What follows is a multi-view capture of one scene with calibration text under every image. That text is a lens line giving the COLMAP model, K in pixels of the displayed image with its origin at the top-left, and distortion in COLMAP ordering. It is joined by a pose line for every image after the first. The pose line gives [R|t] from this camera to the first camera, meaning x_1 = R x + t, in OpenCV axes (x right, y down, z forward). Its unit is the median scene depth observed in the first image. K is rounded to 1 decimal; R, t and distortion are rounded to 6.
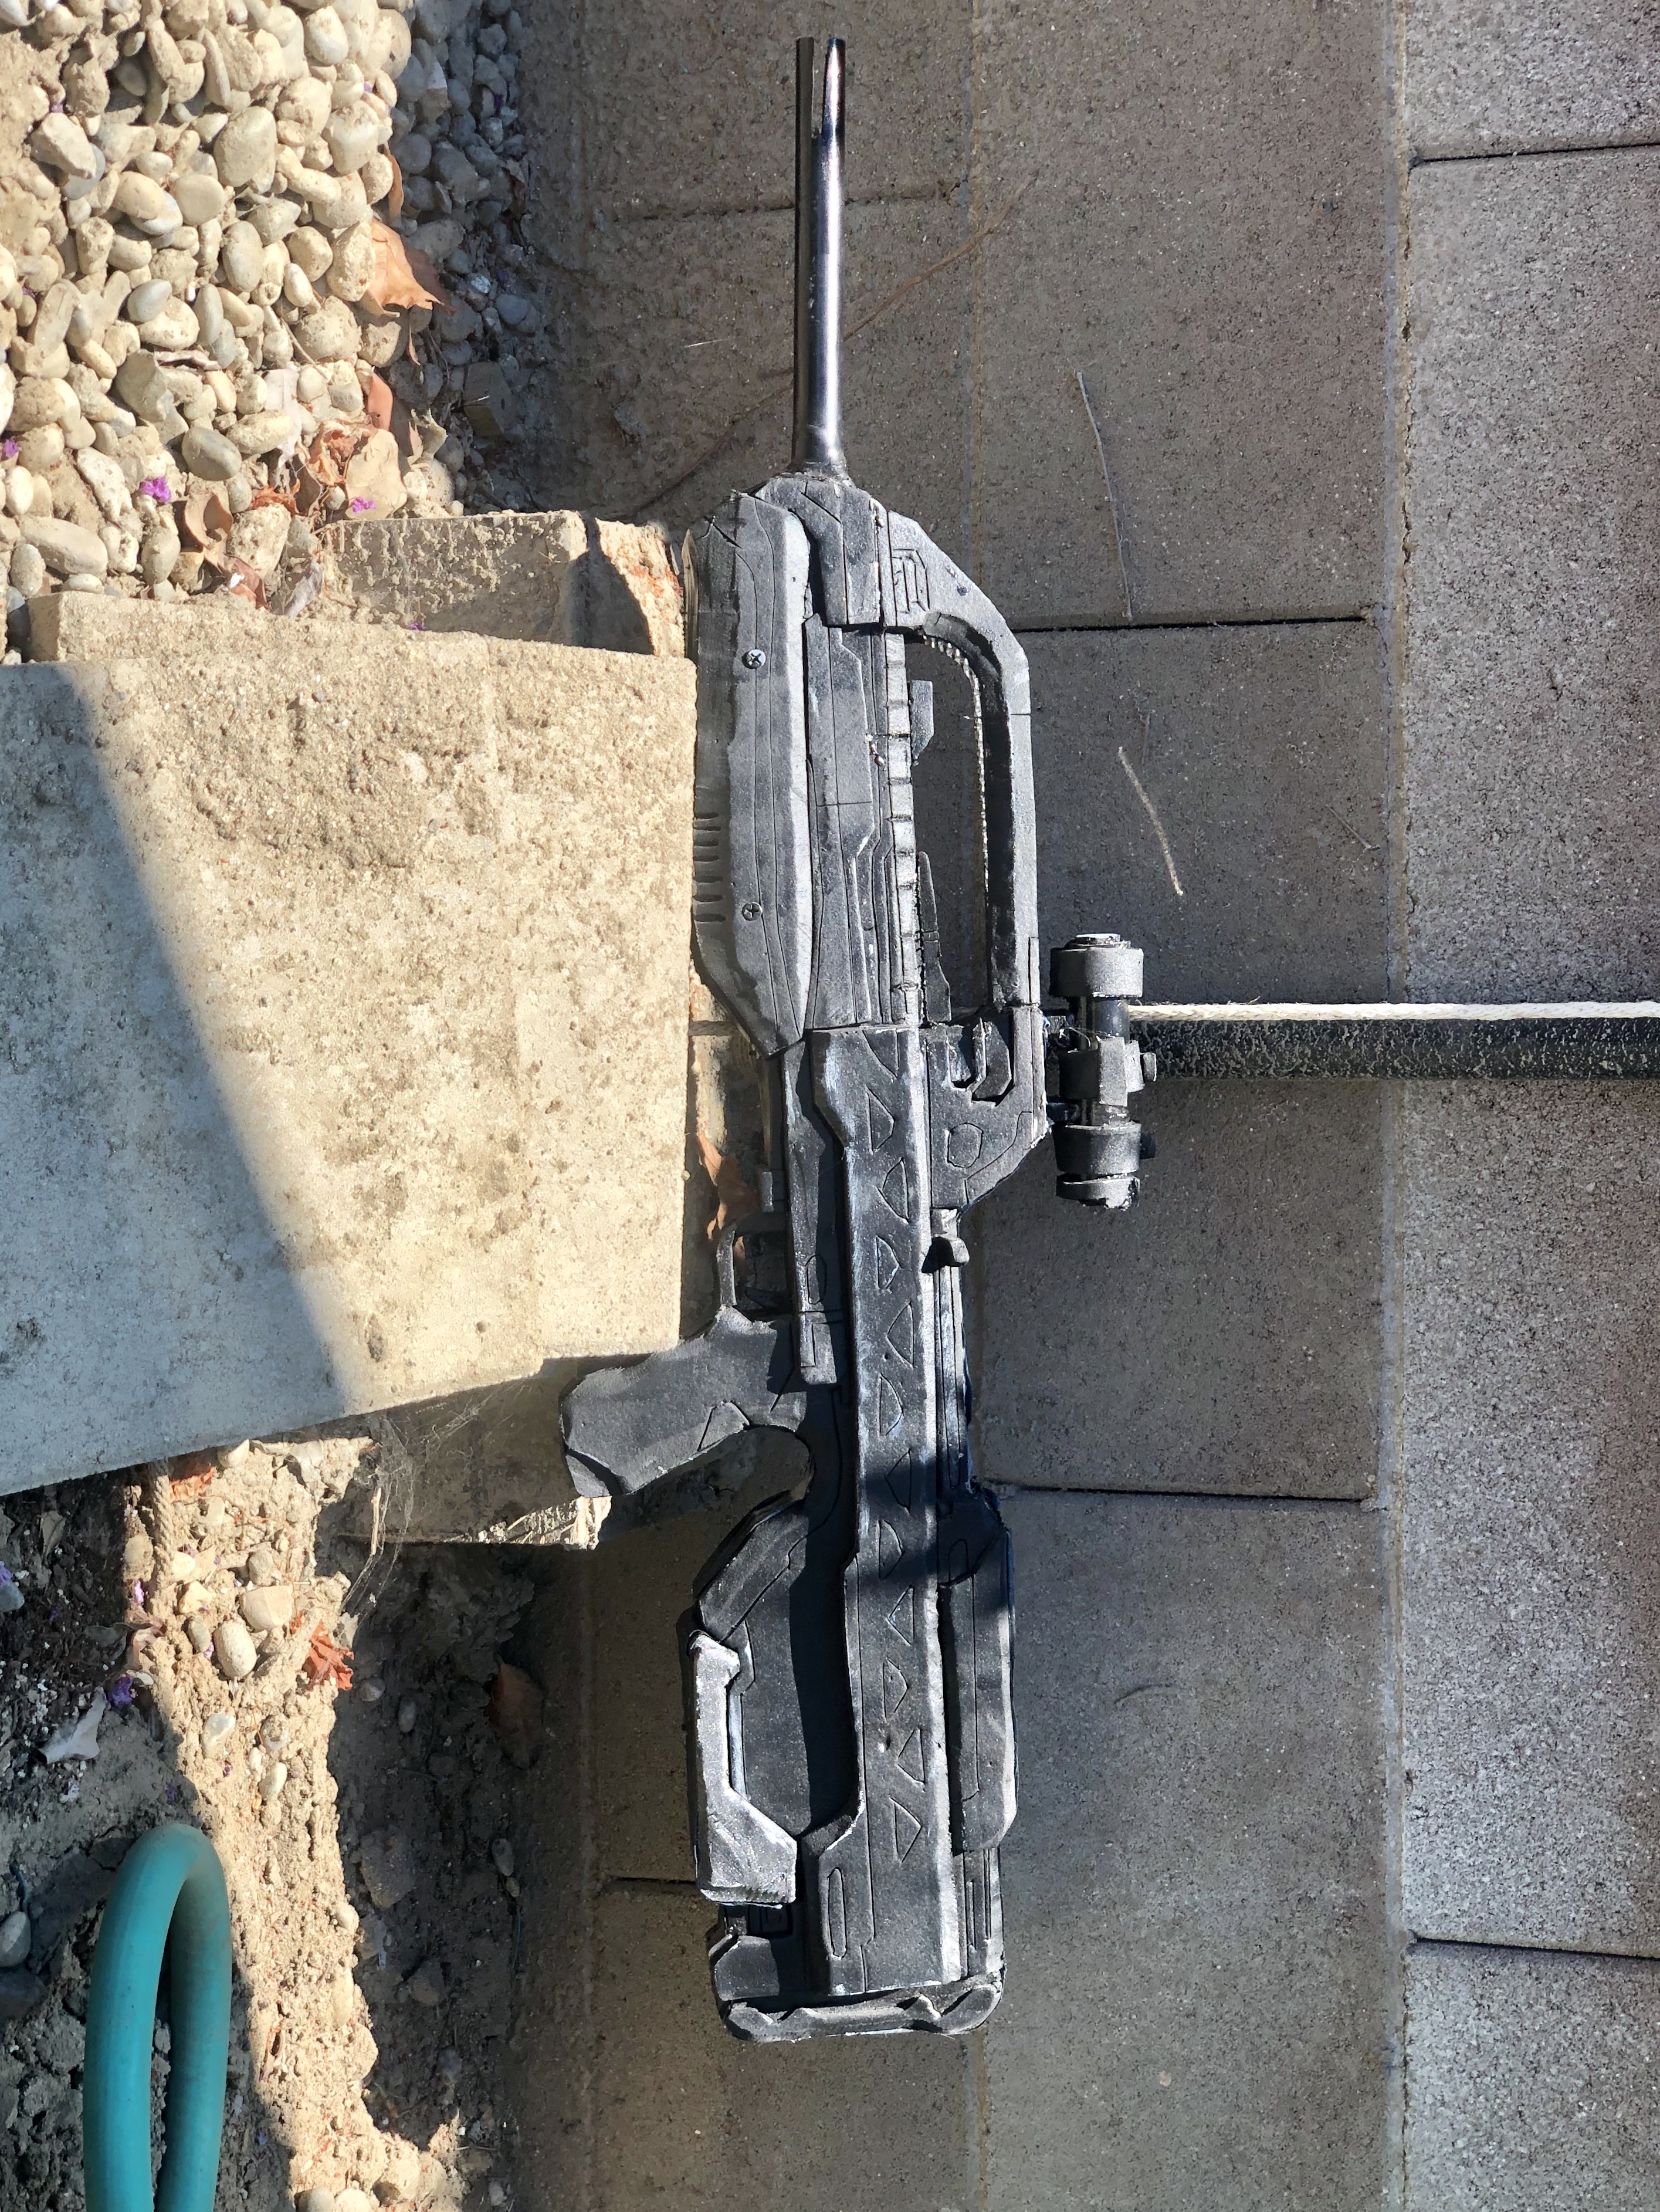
lens RADIAL K [[3484.7, 0, 835.5], [0, 3484.7, 1106.0], [0, 0, 1]] dist [0.020184, 0.000000]
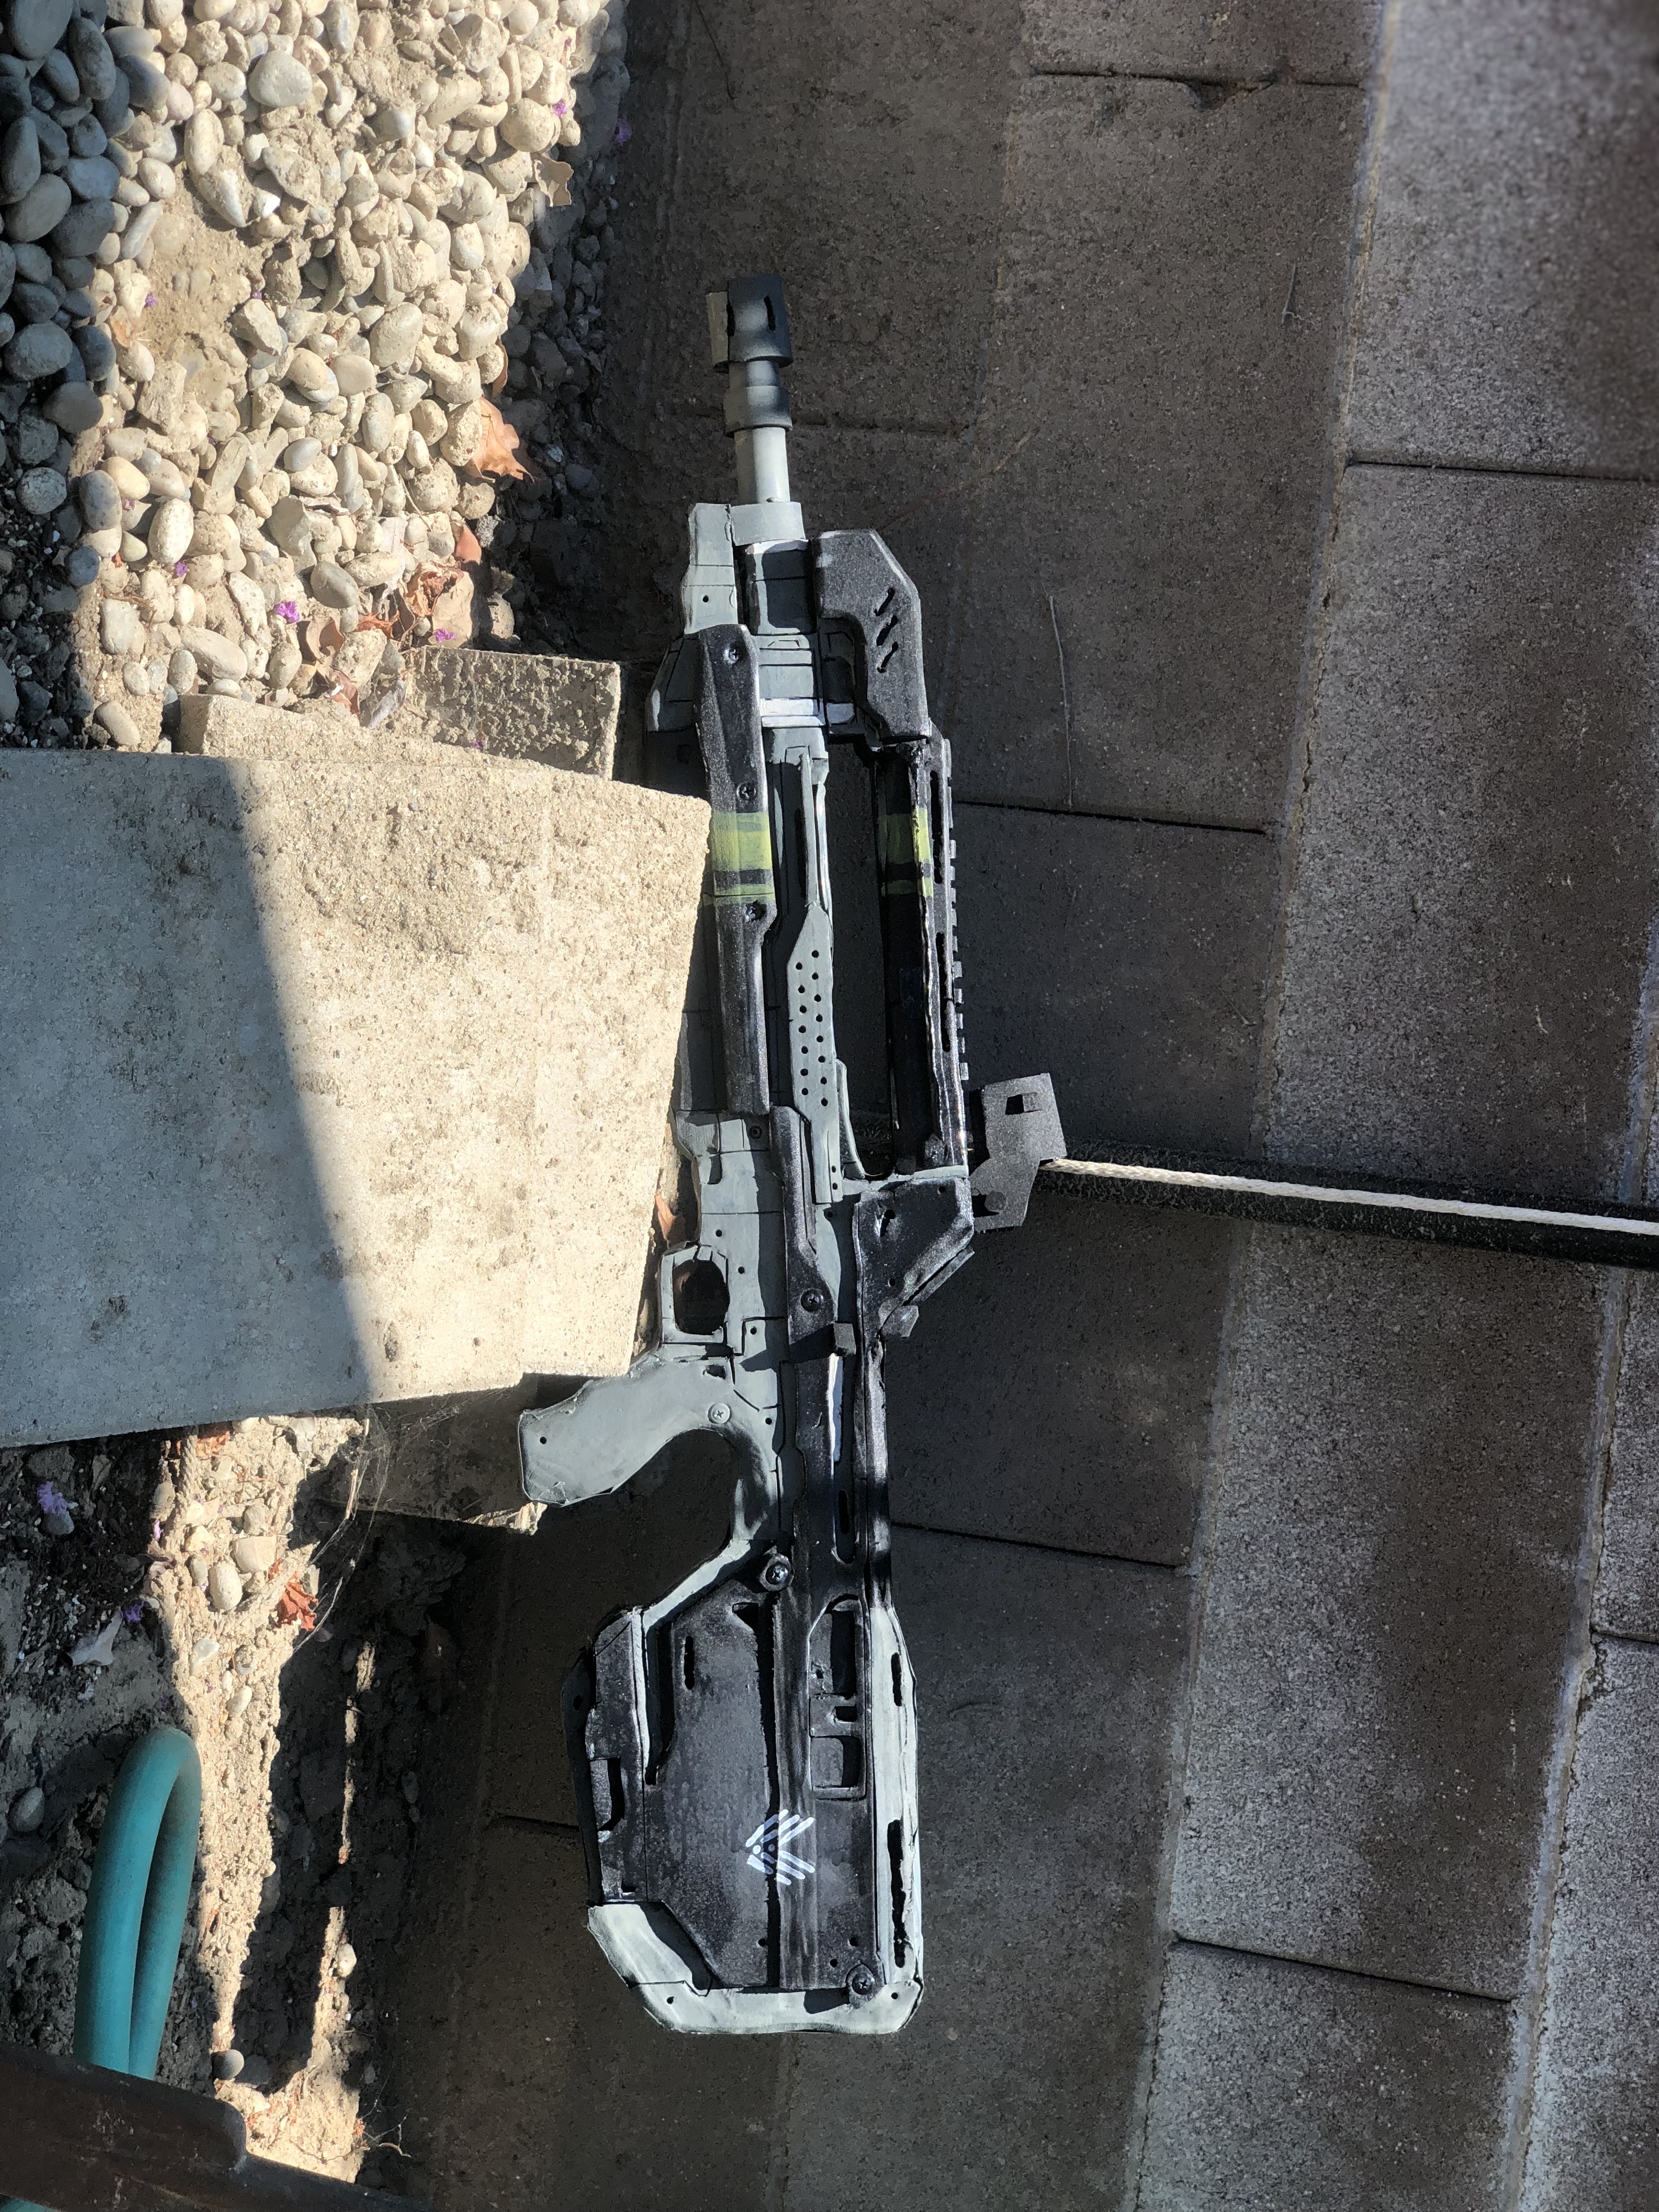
lens RADIAL K [[3250.7, 0, 819.4], [0, 3250.7, 1086.1], [0, 0, 1]] dist [0.018467, 0.000000]
pose [[0.991485, 0.119997, 0.050577, -0.046589], [-0.119225, 0.992703, -0.018039, -0.015590], [-0.052373, 0.011856, 0.998557, -0.106770]]
